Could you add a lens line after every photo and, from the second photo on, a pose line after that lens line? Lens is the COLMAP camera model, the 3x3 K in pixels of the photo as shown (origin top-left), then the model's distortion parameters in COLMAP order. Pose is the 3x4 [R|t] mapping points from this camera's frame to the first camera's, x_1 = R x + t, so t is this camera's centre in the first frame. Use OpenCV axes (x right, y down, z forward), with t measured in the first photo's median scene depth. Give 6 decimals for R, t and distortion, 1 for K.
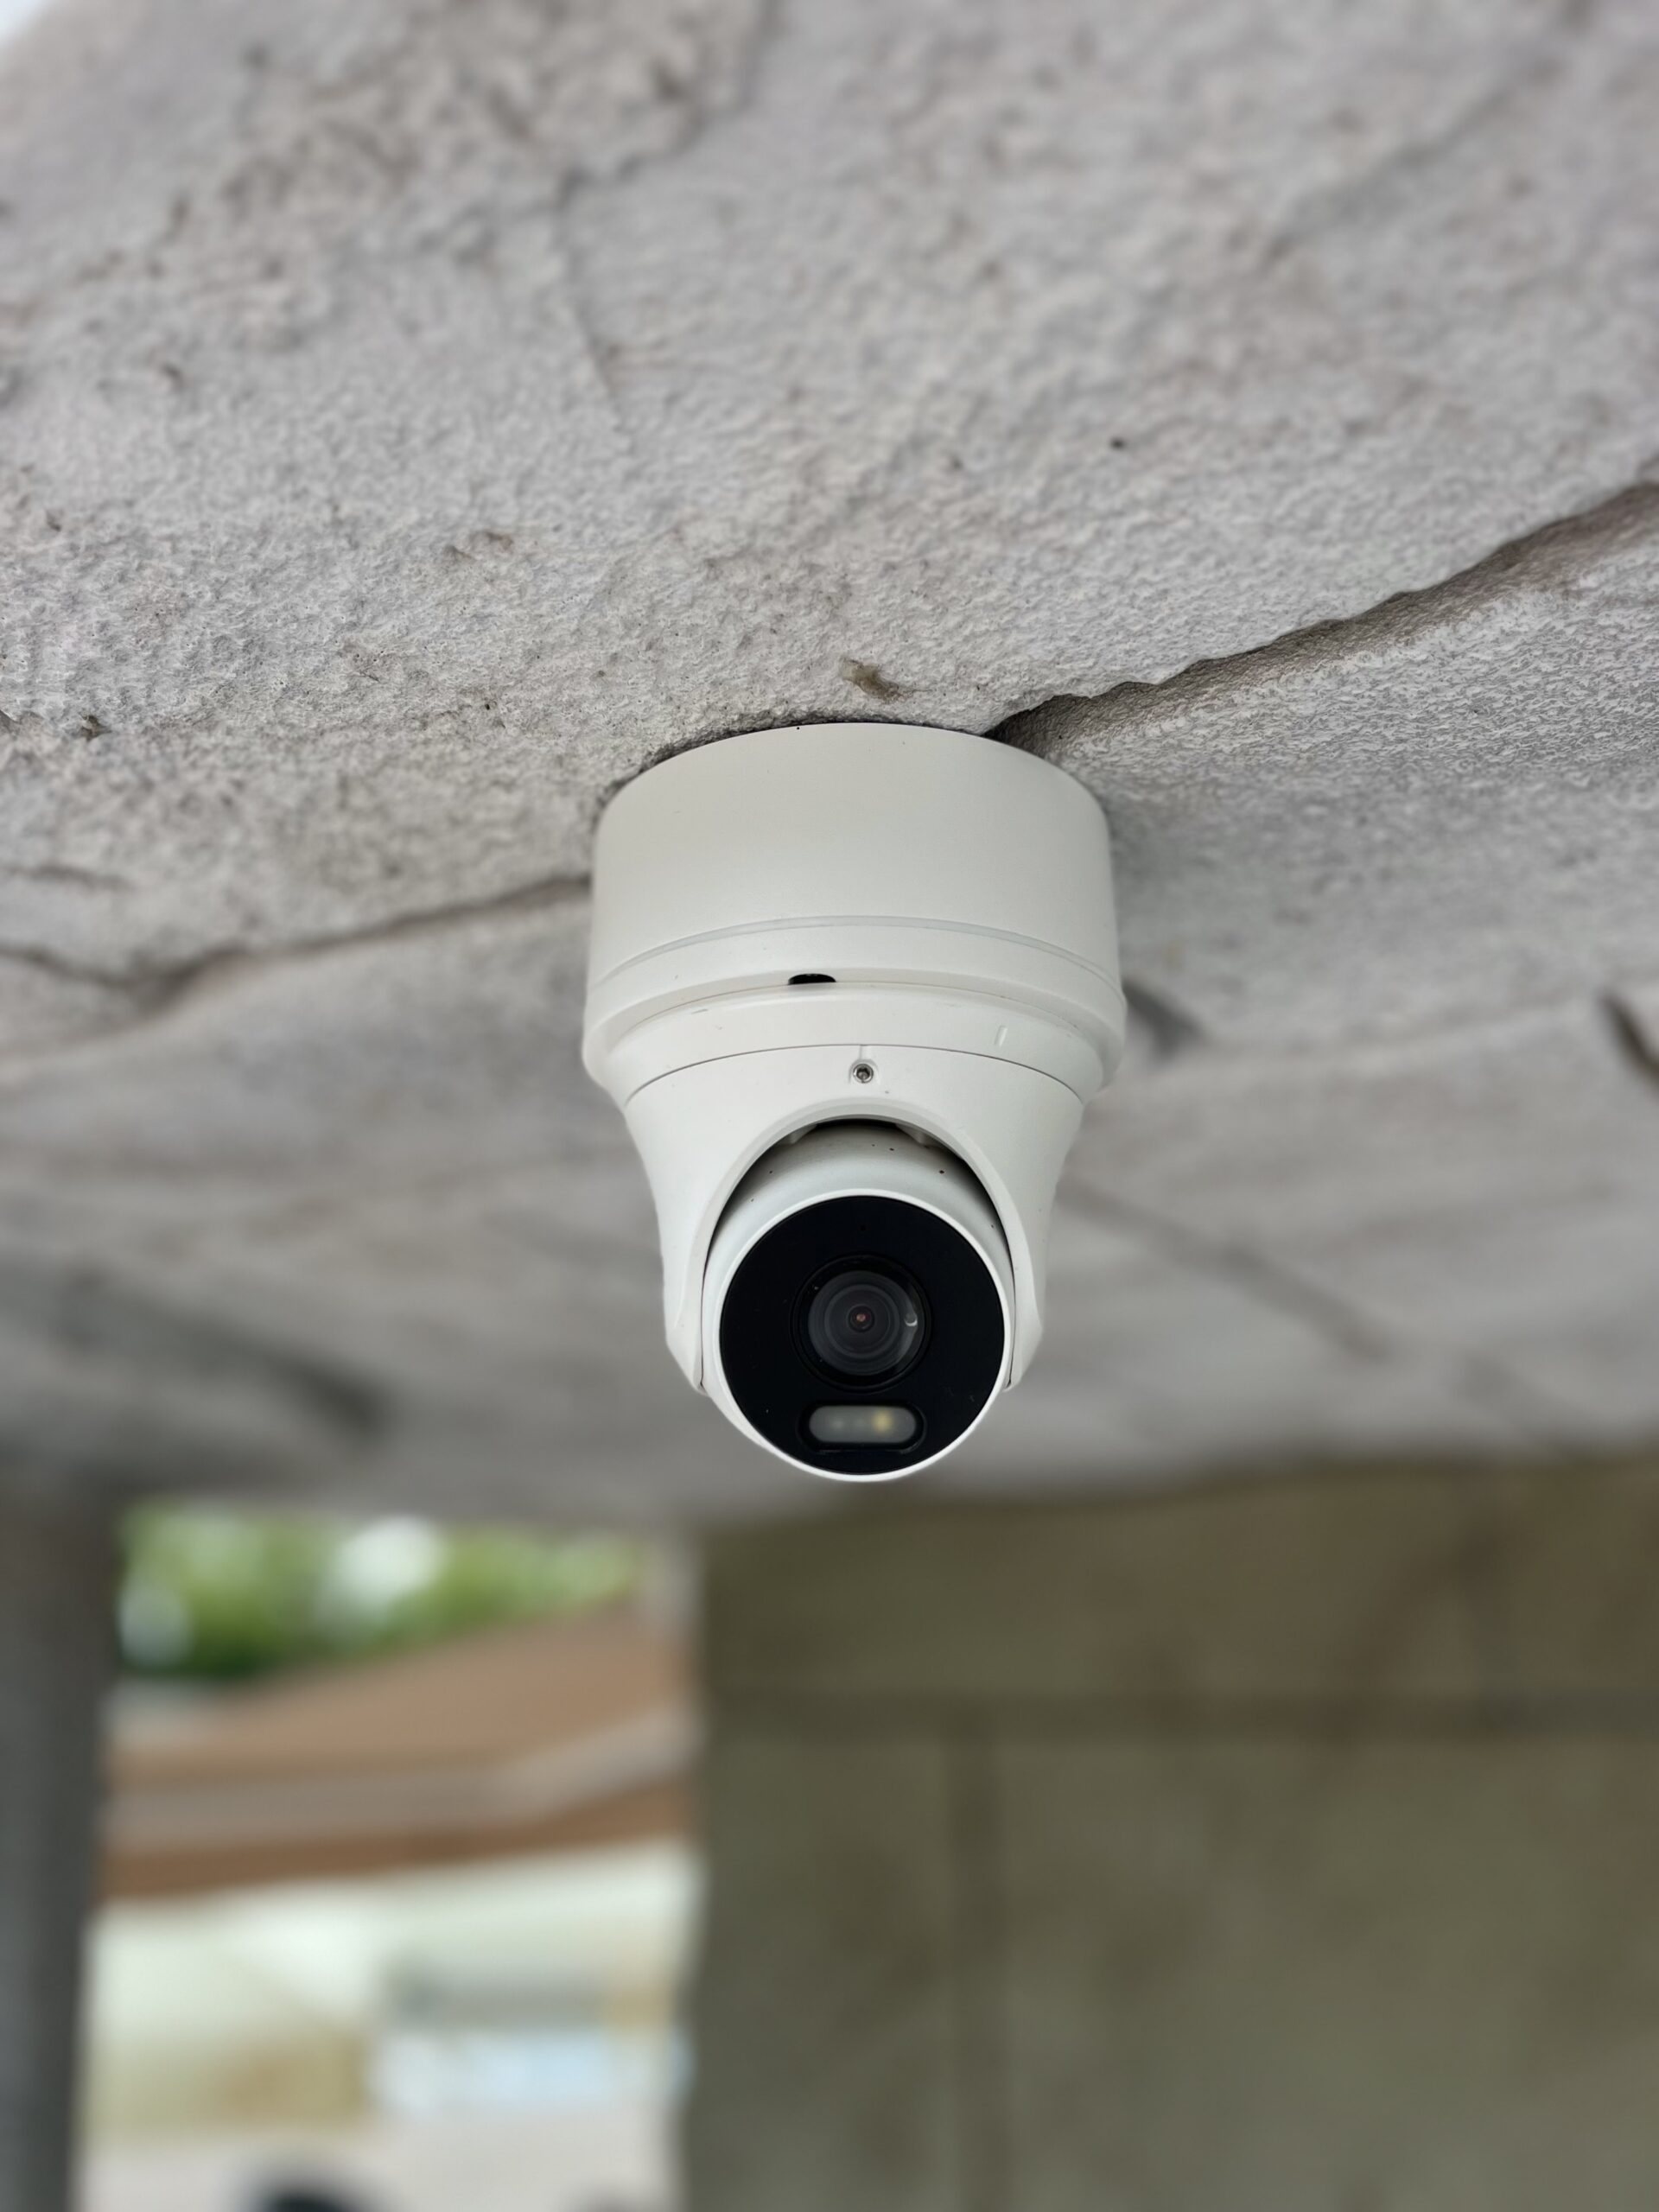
lens RADIAL K [[1726.7, 0, 832.9], [0, 1726.7, 1113.7], [0, 0, 1]] dist [0.048712, -0.065217]
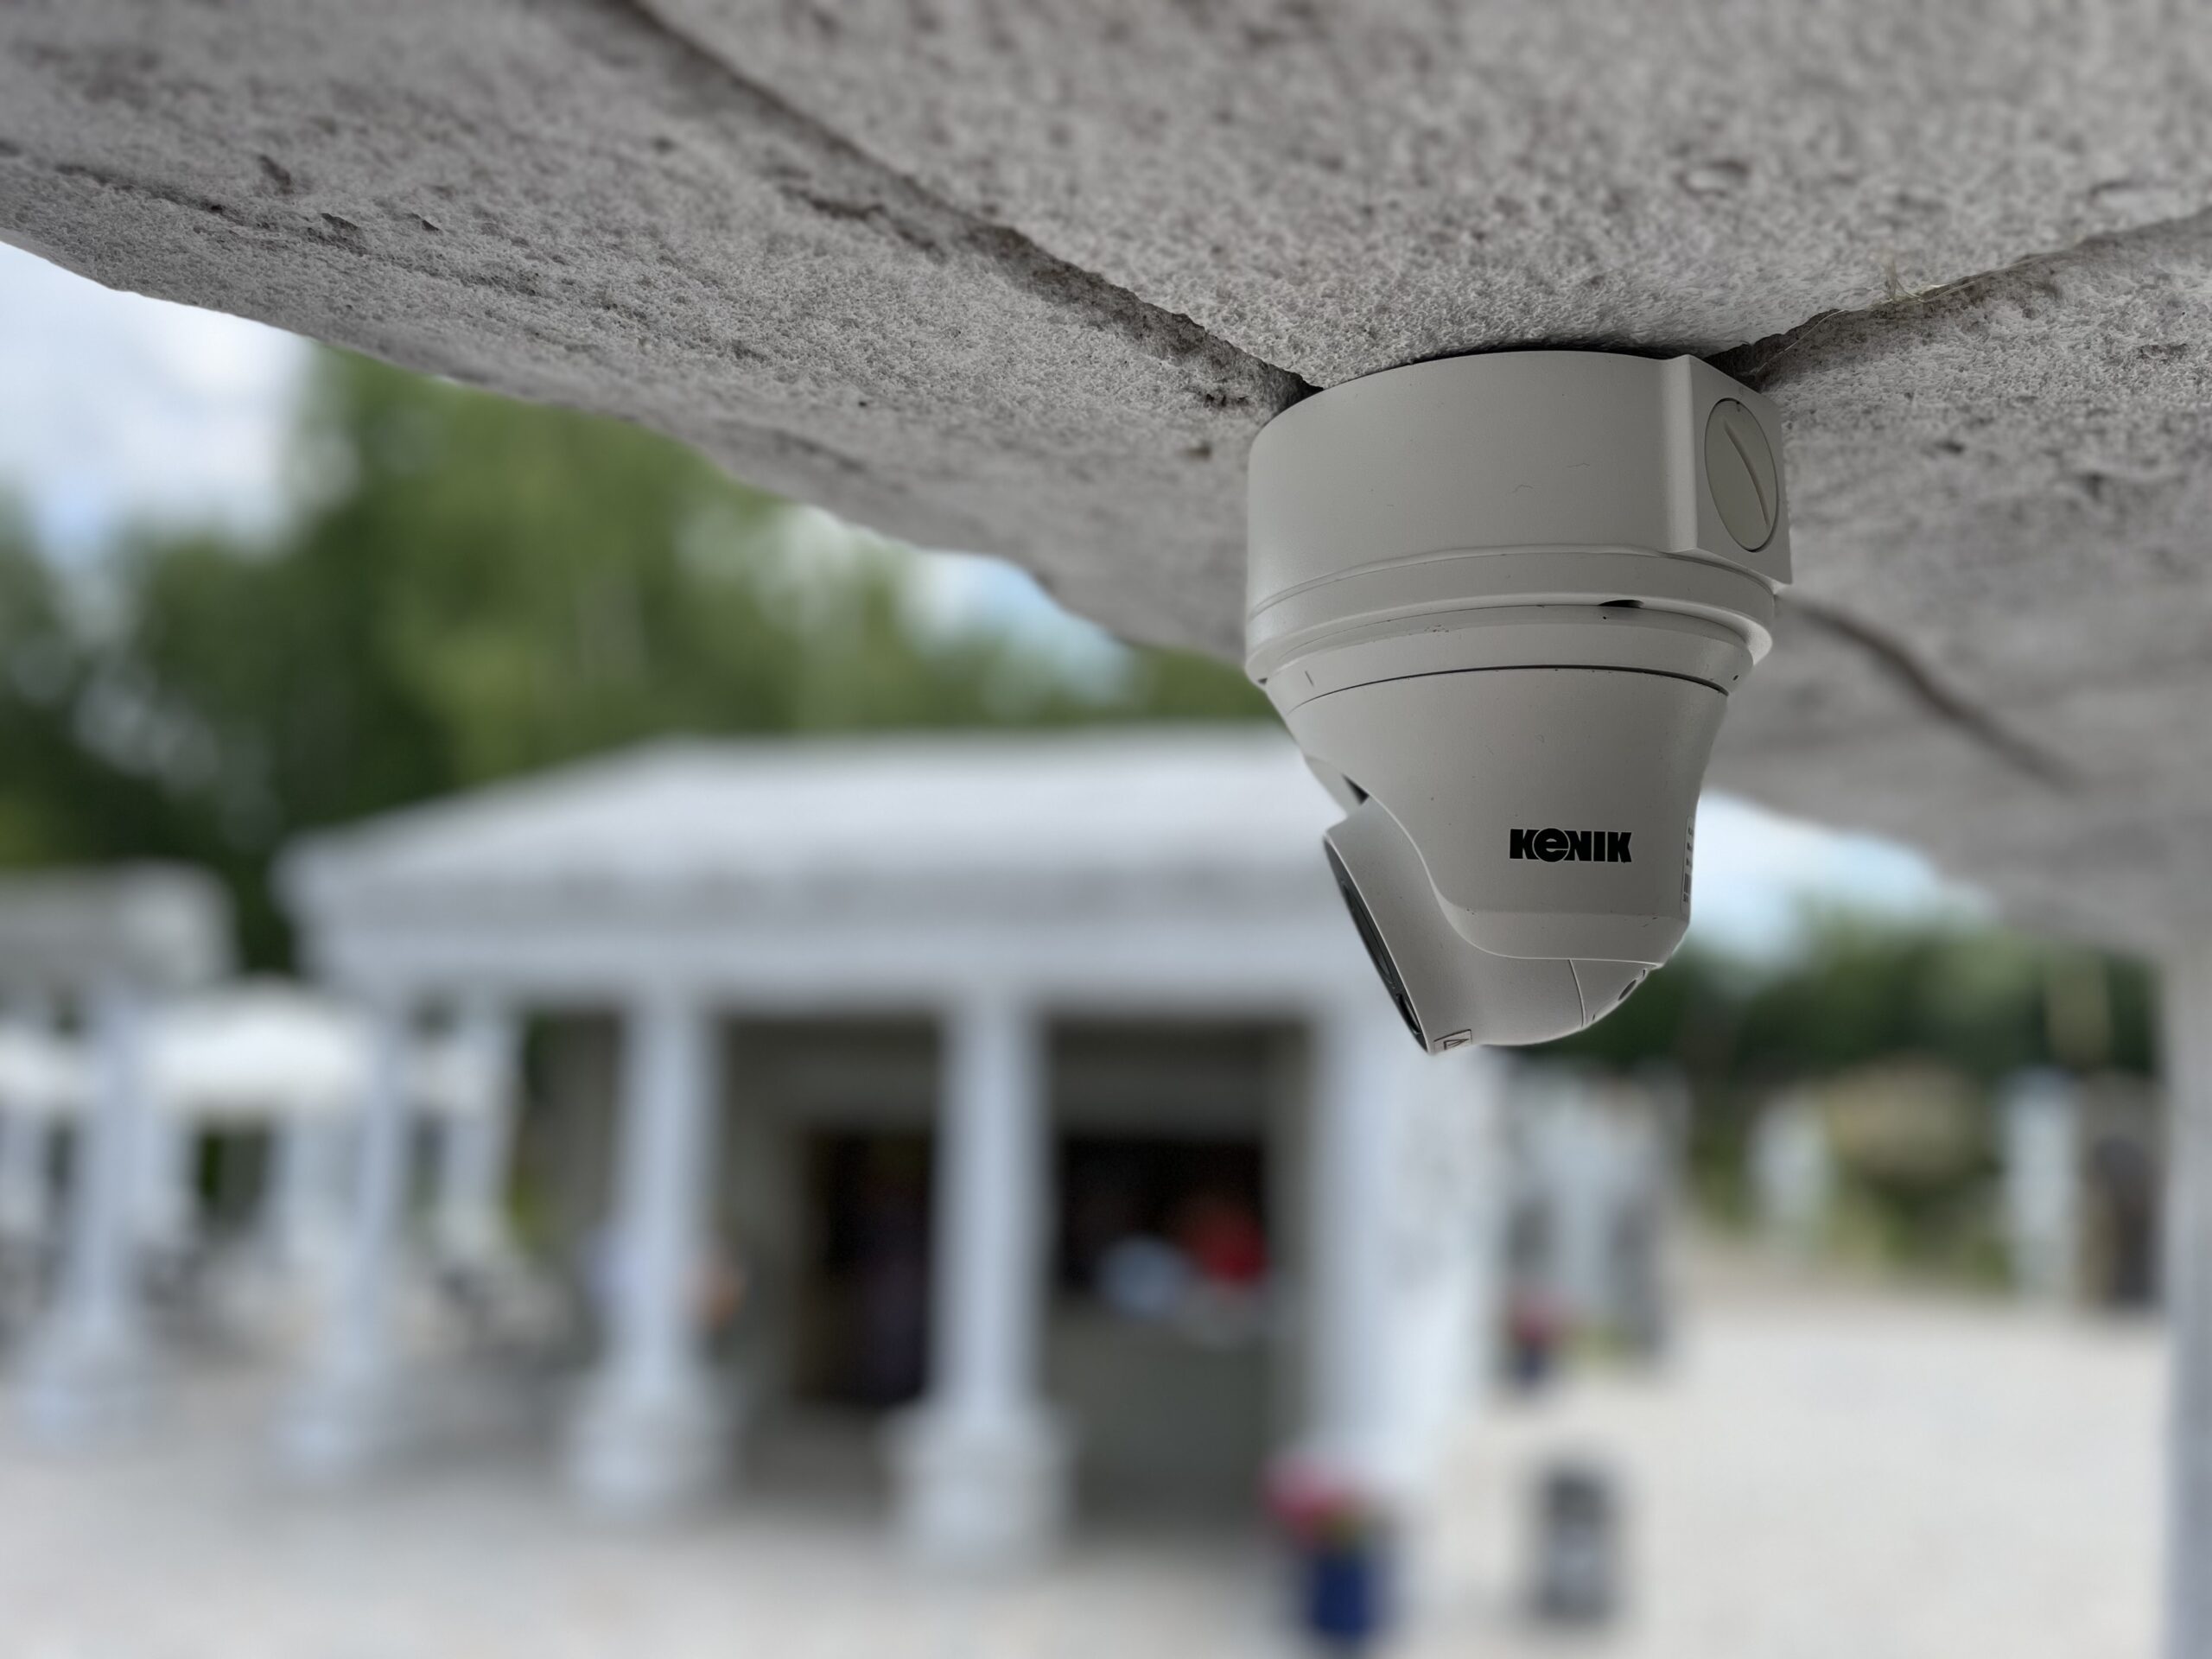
lens RADIAL K [[1733.2, 0, 1106.0], [0, 1733.2, 829.5], [0, 0, 1]] dist [0.040157, -0.062212]
pose [[-0.133855, -0.137114, -0.981470, 1.338818], [0.290591, 0.941416, -0.171149, 0.223223], [0.947439, -0.308115, -0.086169, 1.037315]]
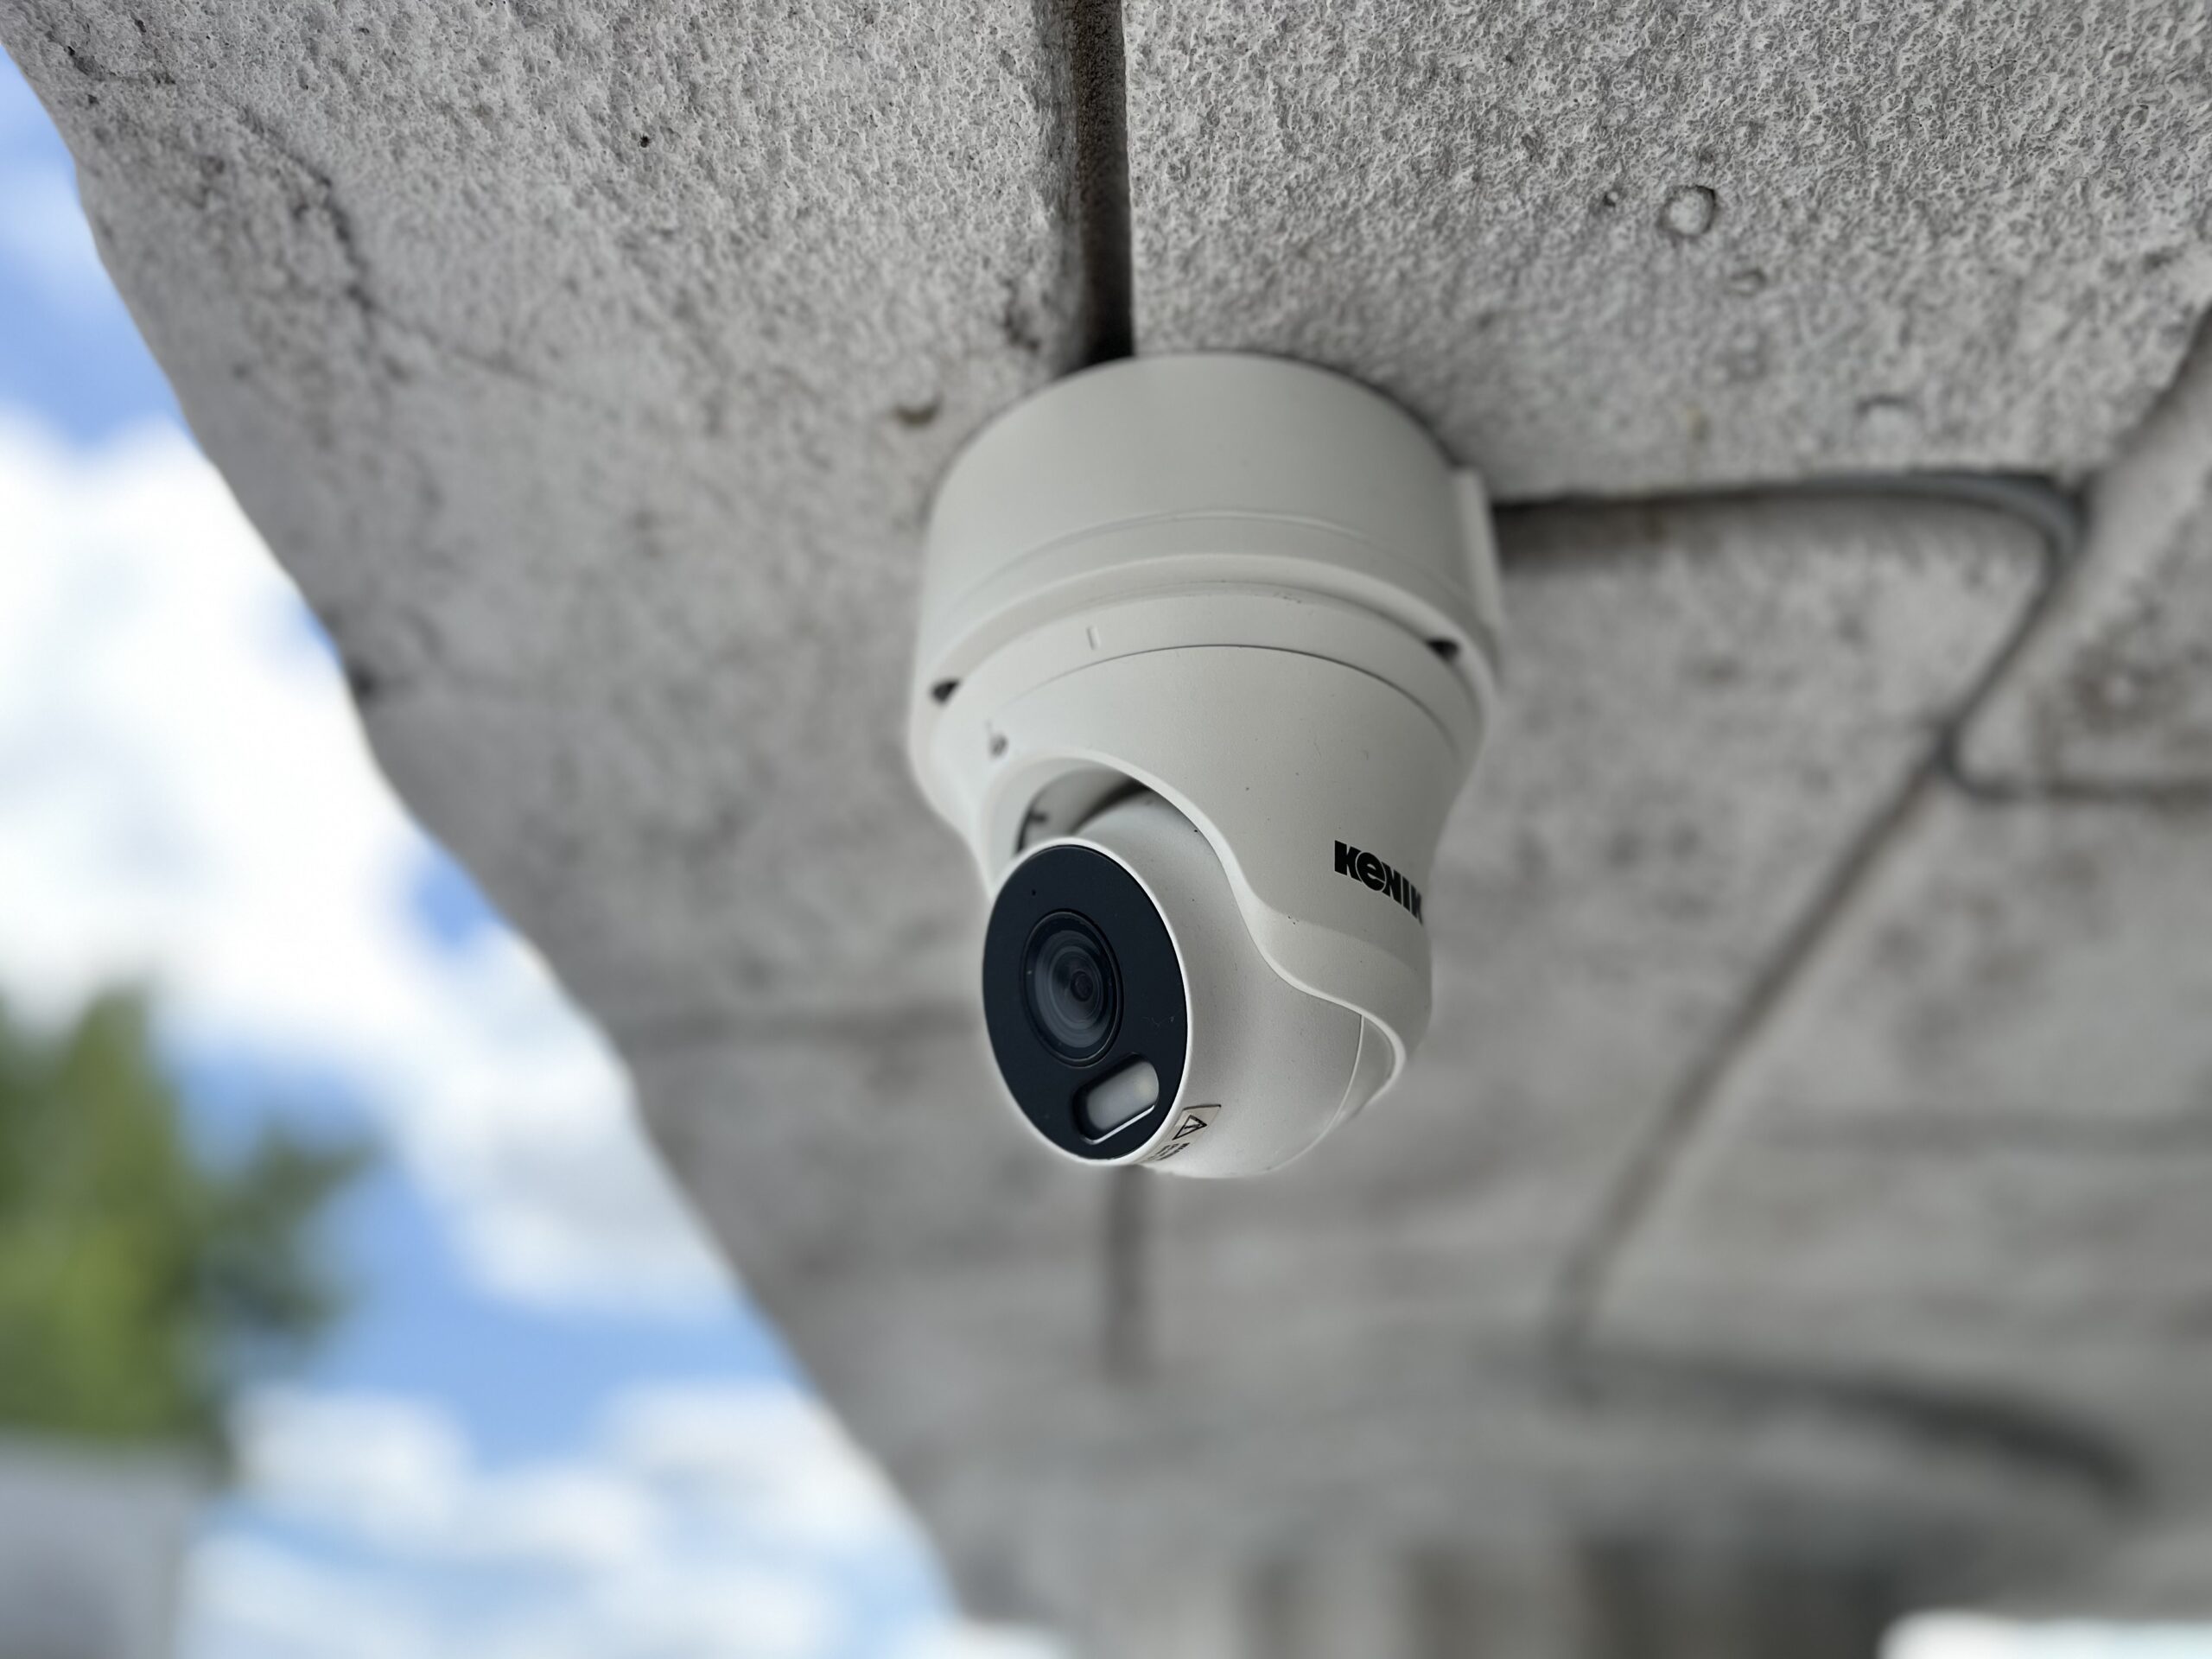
lens RADIAL K [[1733.2, 0, 1106.0], [0, 1733.2, 829.5], [0, 0, 1]] dist [0.040157, -0.062212]
pose [[0.534801, -0.467138, -0.704109, 0.765105], [0.260827, 0.883859, -0.388282, 0.439864], [0.803714, 0.024002, 0.594531, 0.514711]]
